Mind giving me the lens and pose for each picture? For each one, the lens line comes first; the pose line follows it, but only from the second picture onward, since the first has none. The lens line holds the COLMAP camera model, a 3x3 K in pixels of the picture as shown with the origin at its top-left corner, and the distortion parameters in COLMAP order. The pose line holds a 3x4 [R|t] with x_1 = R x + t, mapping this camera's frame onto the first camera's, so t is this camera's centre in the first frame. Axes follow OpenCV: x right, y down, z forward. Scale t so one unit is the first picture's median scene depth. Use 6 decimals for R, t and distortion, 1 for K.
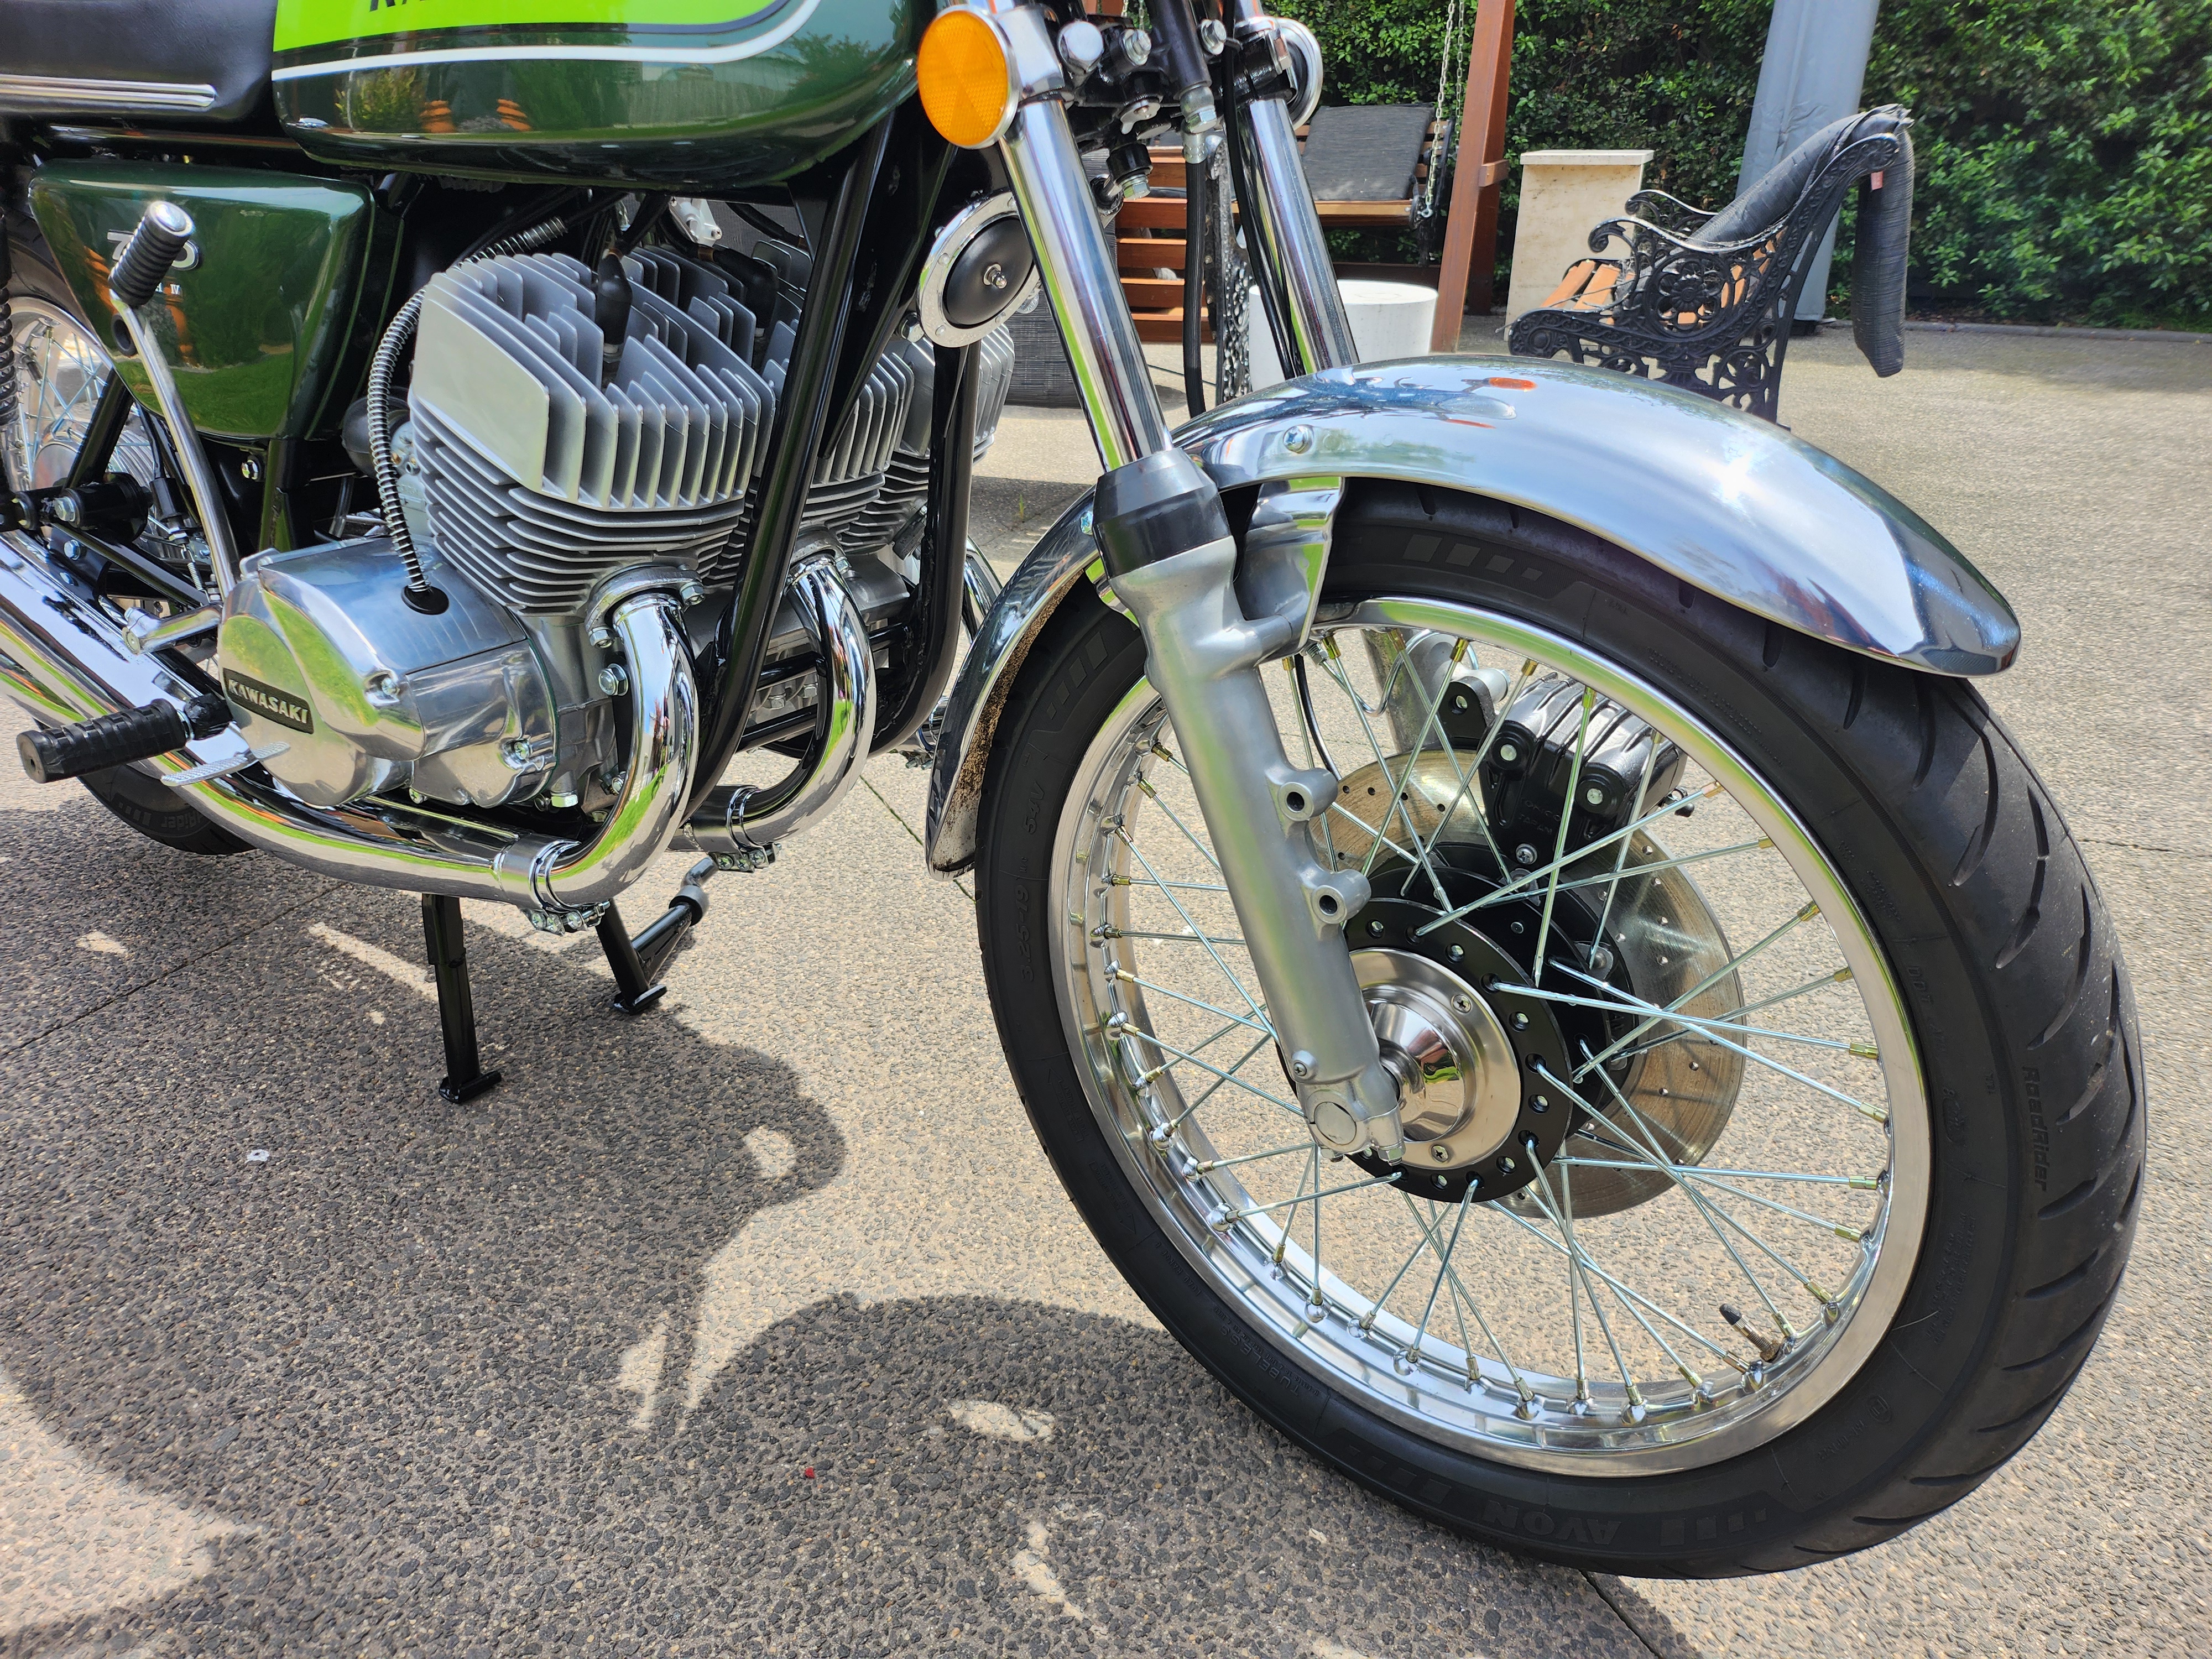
lens RADIAL K [[1551.6, 0, 1125.6], [0, 1551.6, 830.3], [0, 0, 1]] dist [0.083053, -0.105088]
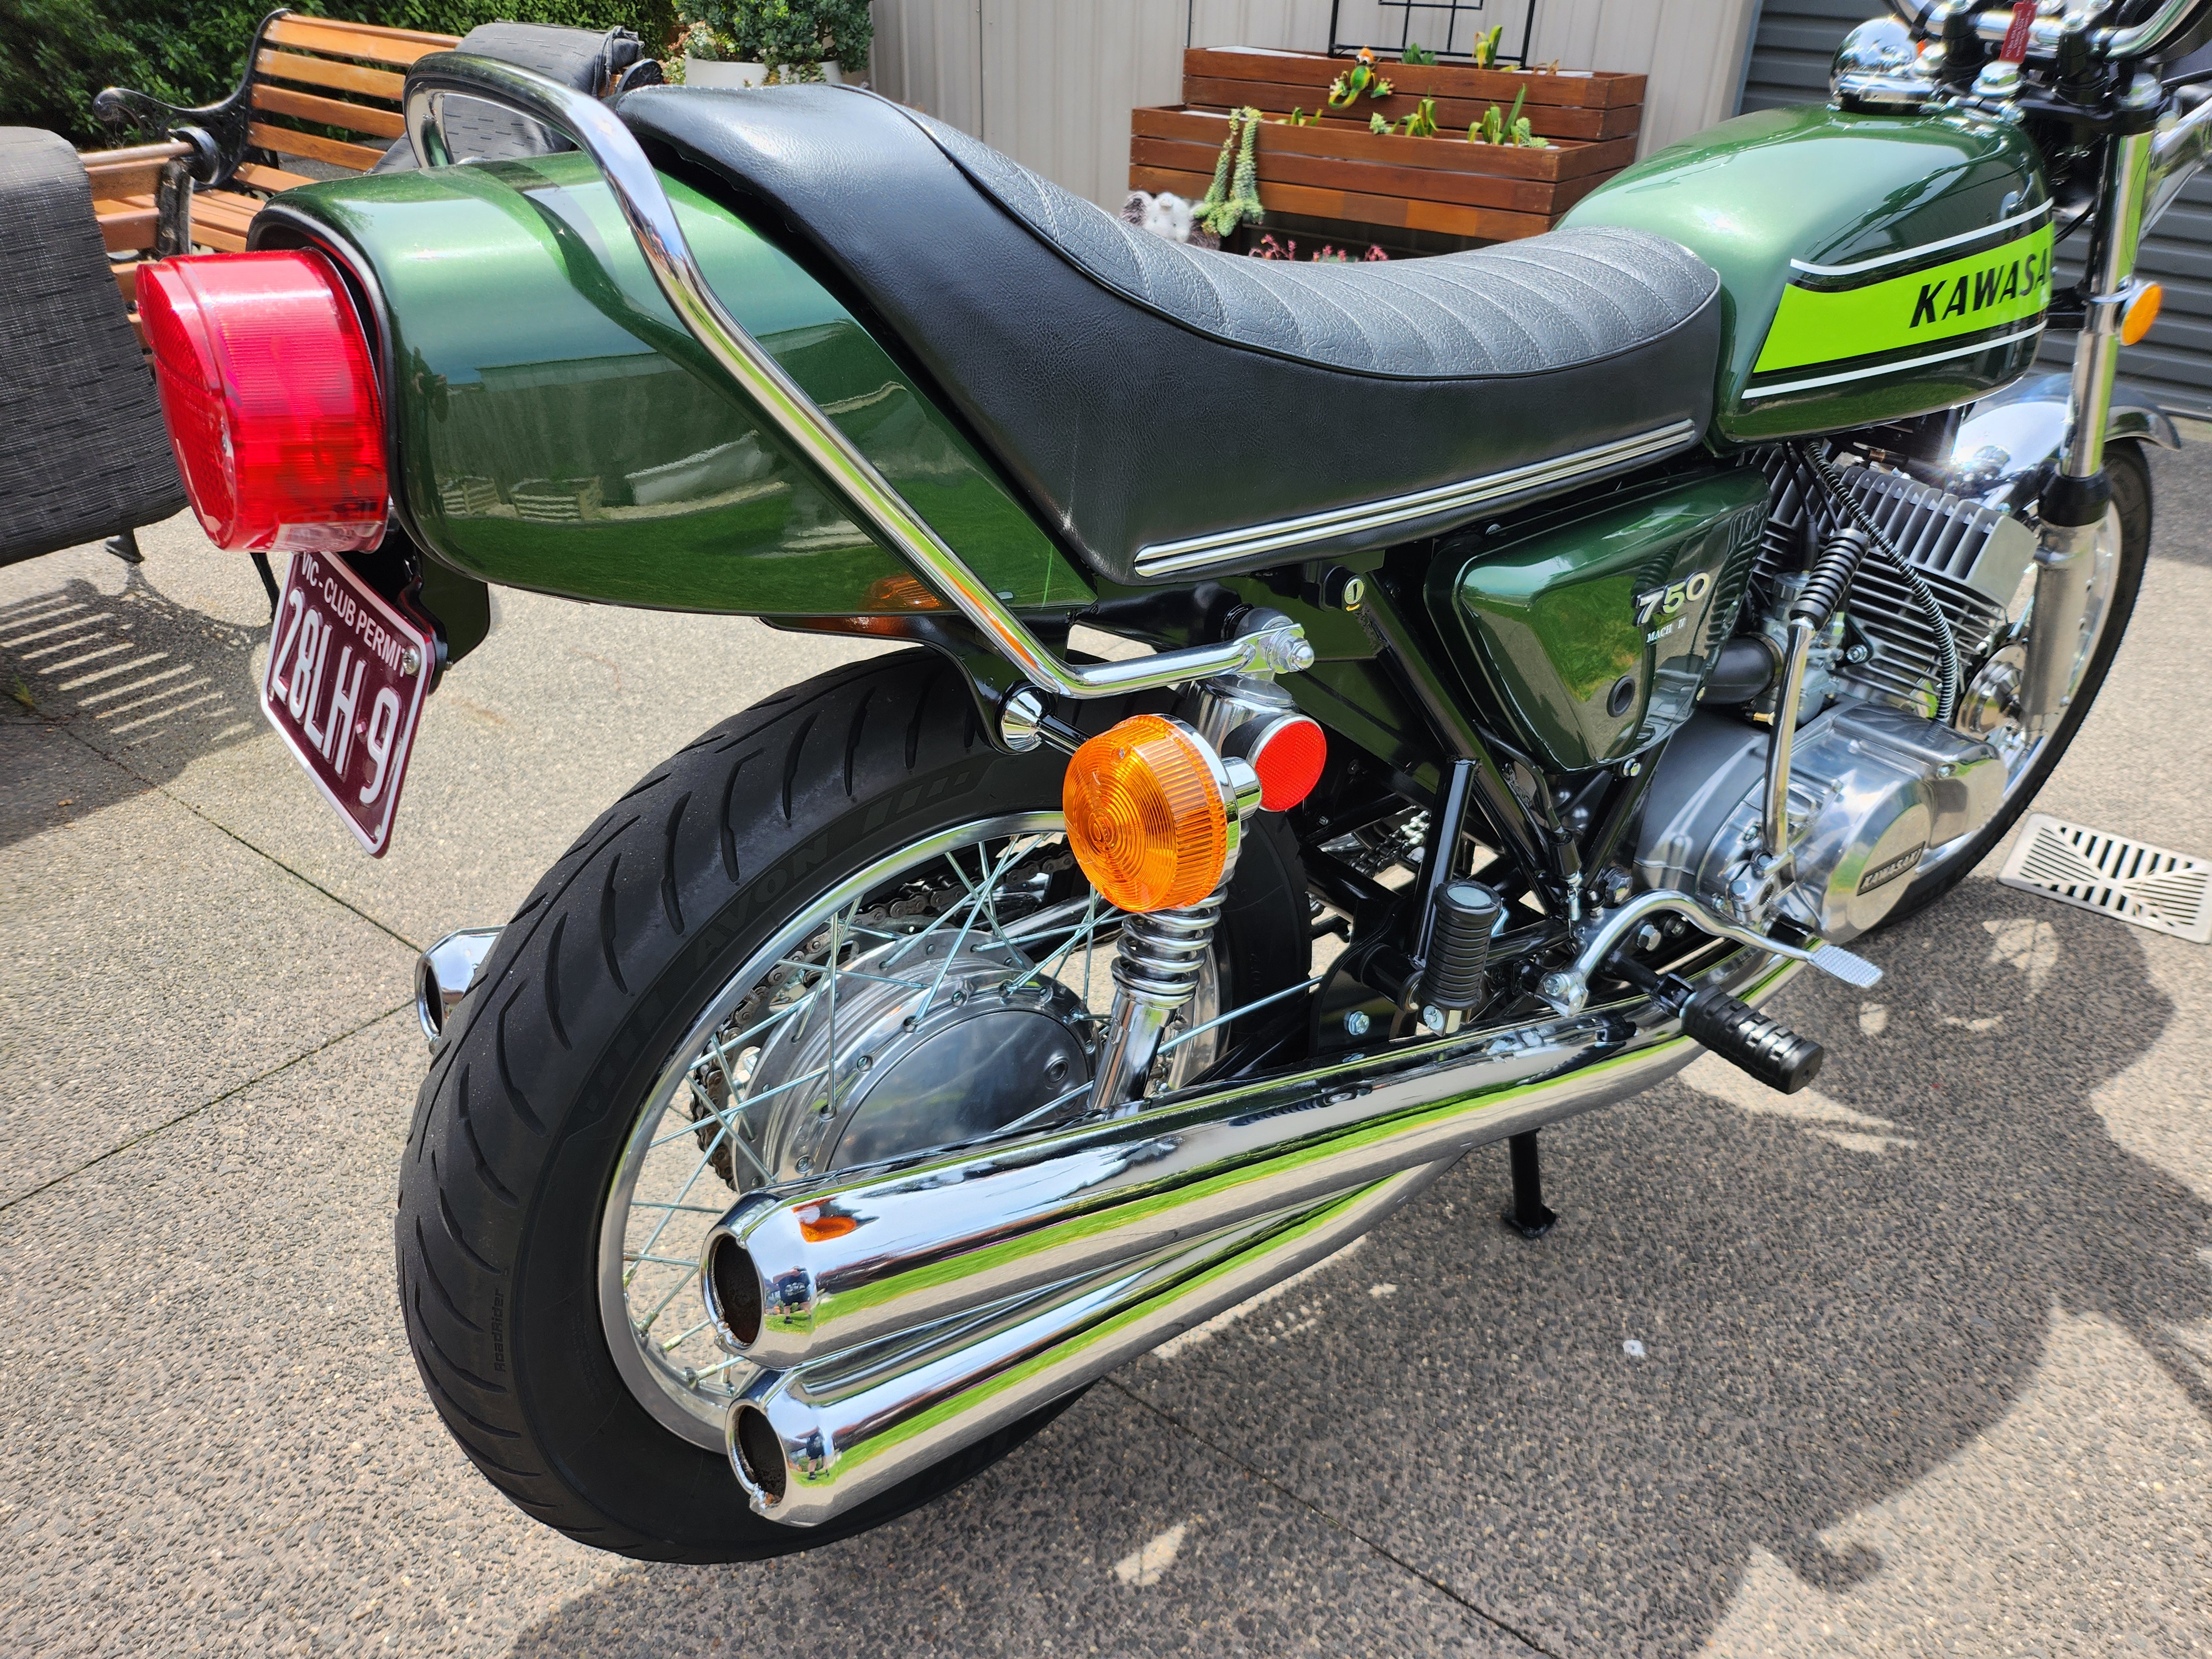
lens RADIAL K [[1551.6, 0, 1125.6], [0, 1551.6, 830.3], [0, 0, 1]] dist [0.083053, -0.105088]
pose [[0.290713, -0.480951, 0.827147, -0.299087], [0.358889, 0.856178, 0.371695, -0.136524], [-0.886952, 0.188797, 0.421511, 0.171707]]
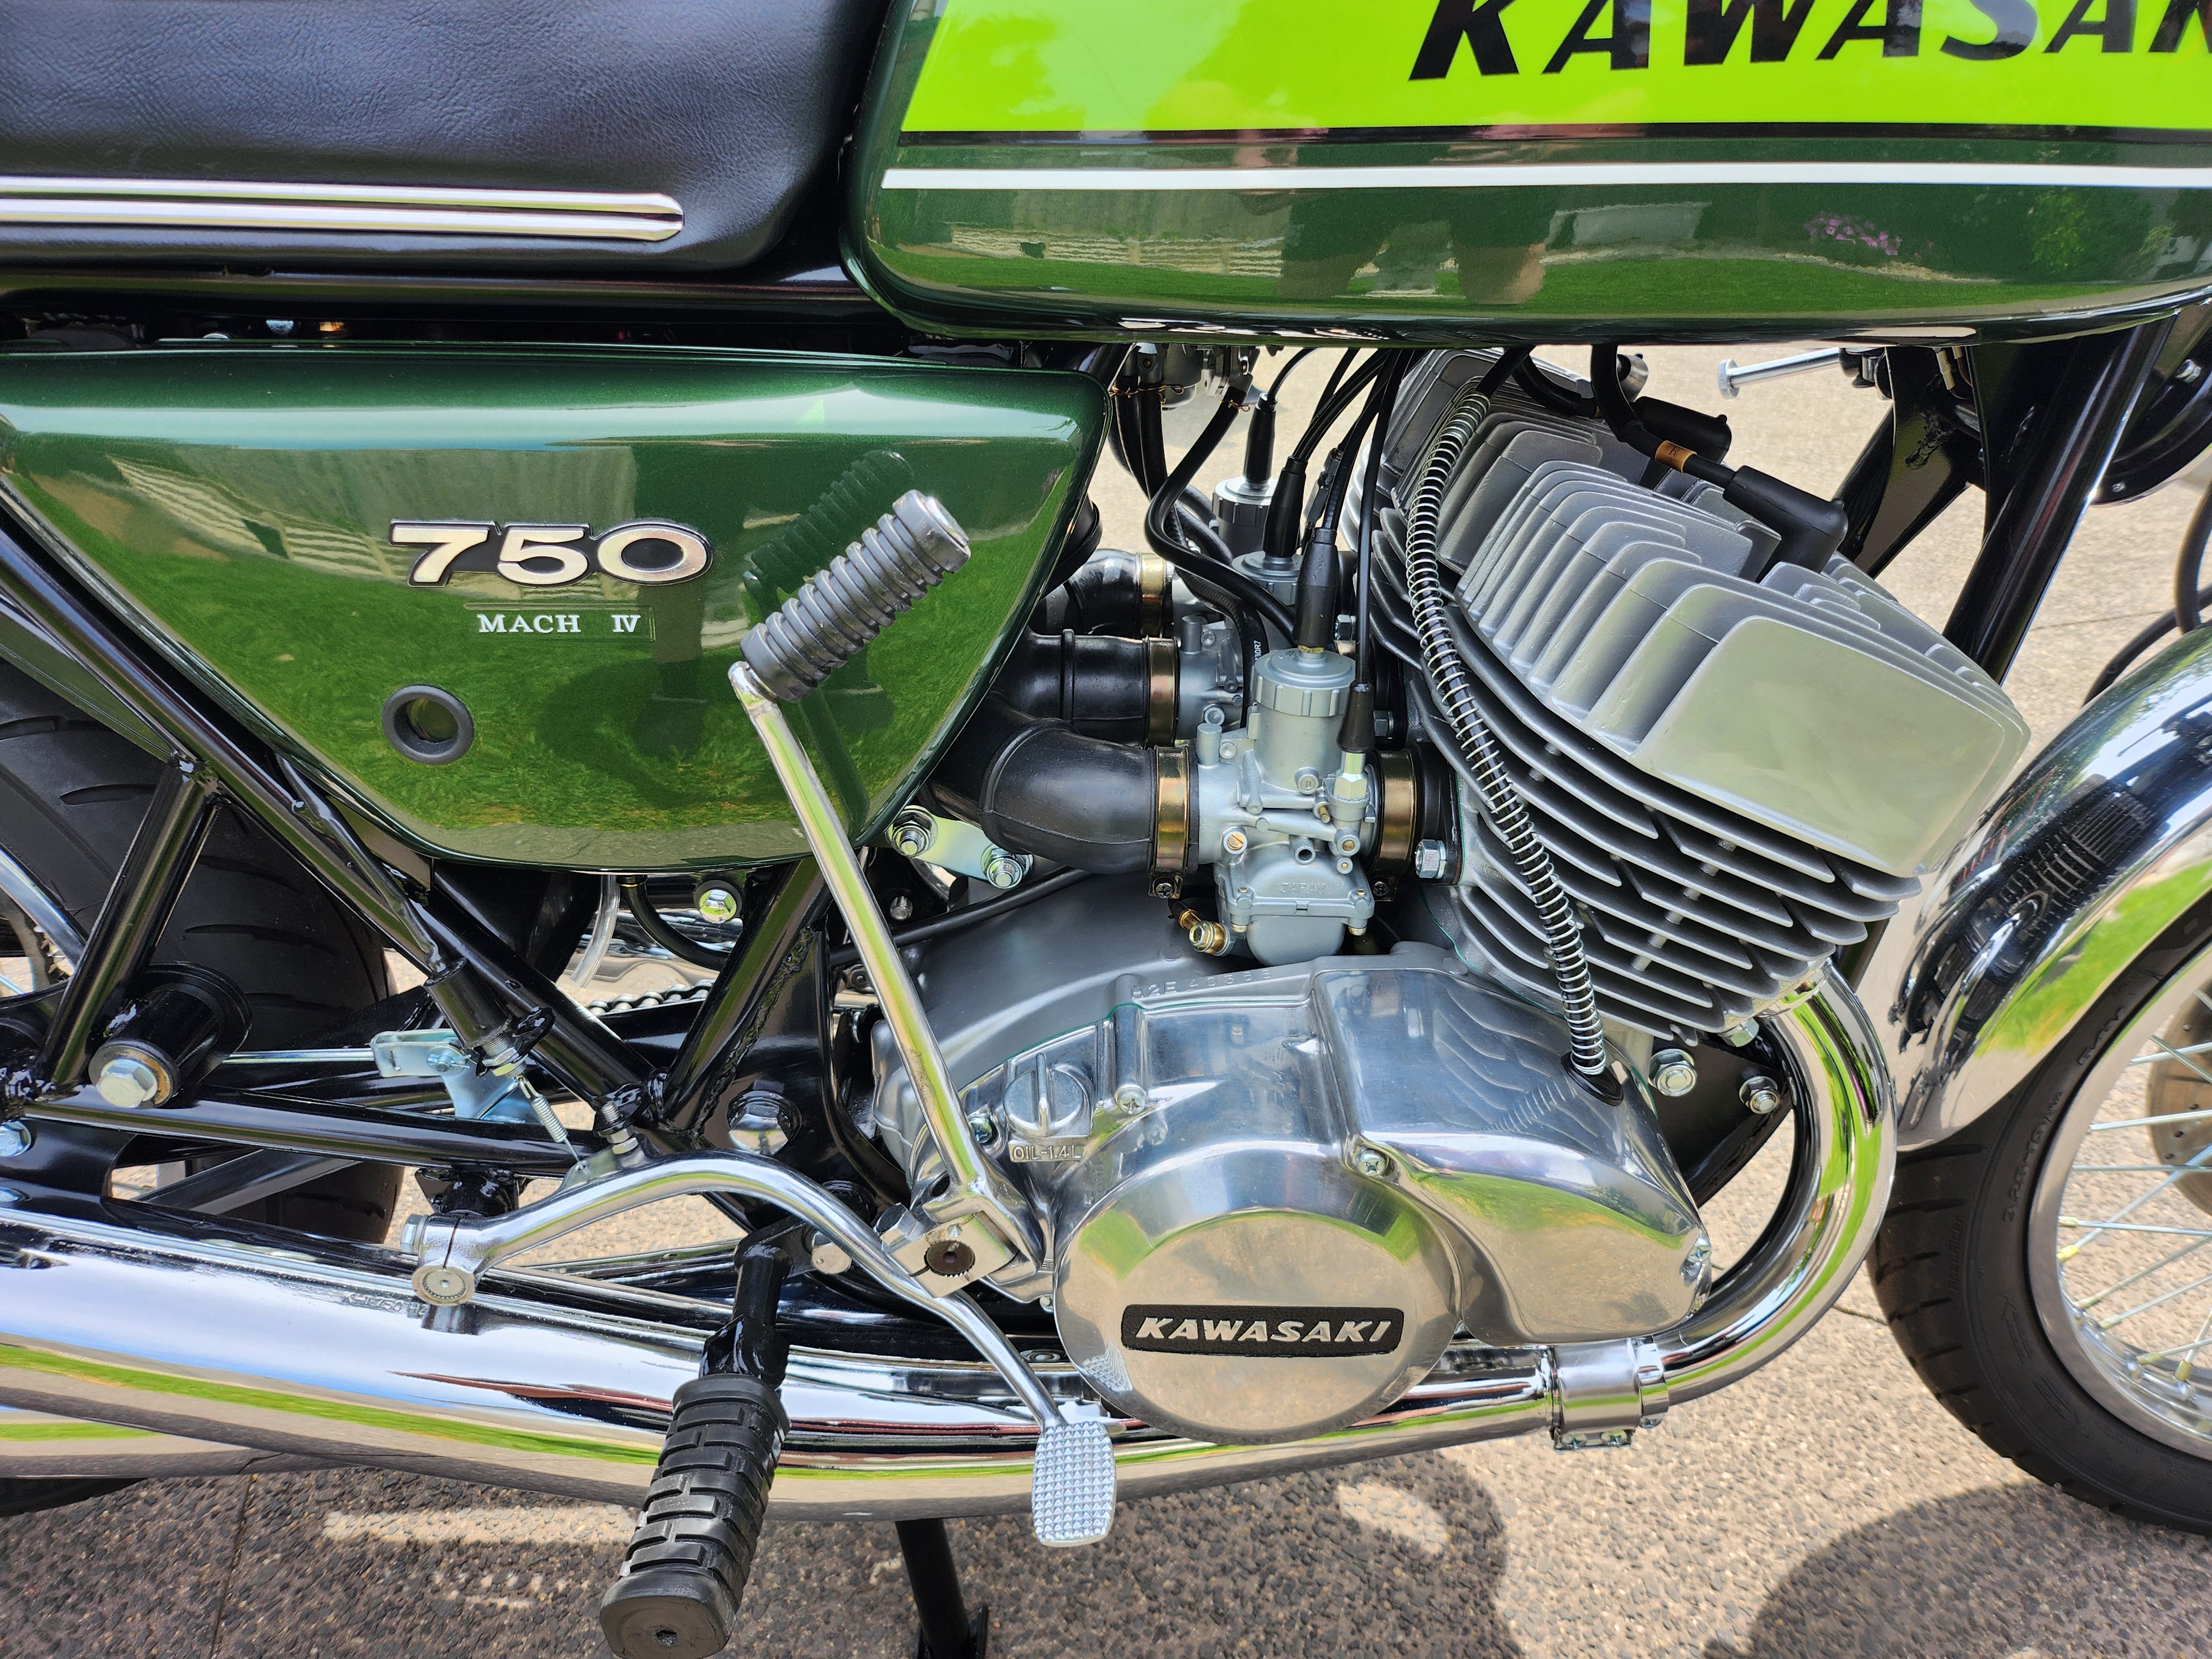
lens RADIAL K [[1551.6, 0, 1125.6], [0, 1551.6, 830.3], [0, 0, 1]] dist [0.083053, -0.105088]
pose [[0.809372, -0.292277, 0.509403, -0.139028], [0.236339, 0.956131, 0.173083, -0.061852], [-0.537644, -0.019696, 0.842942, 0.095166]]
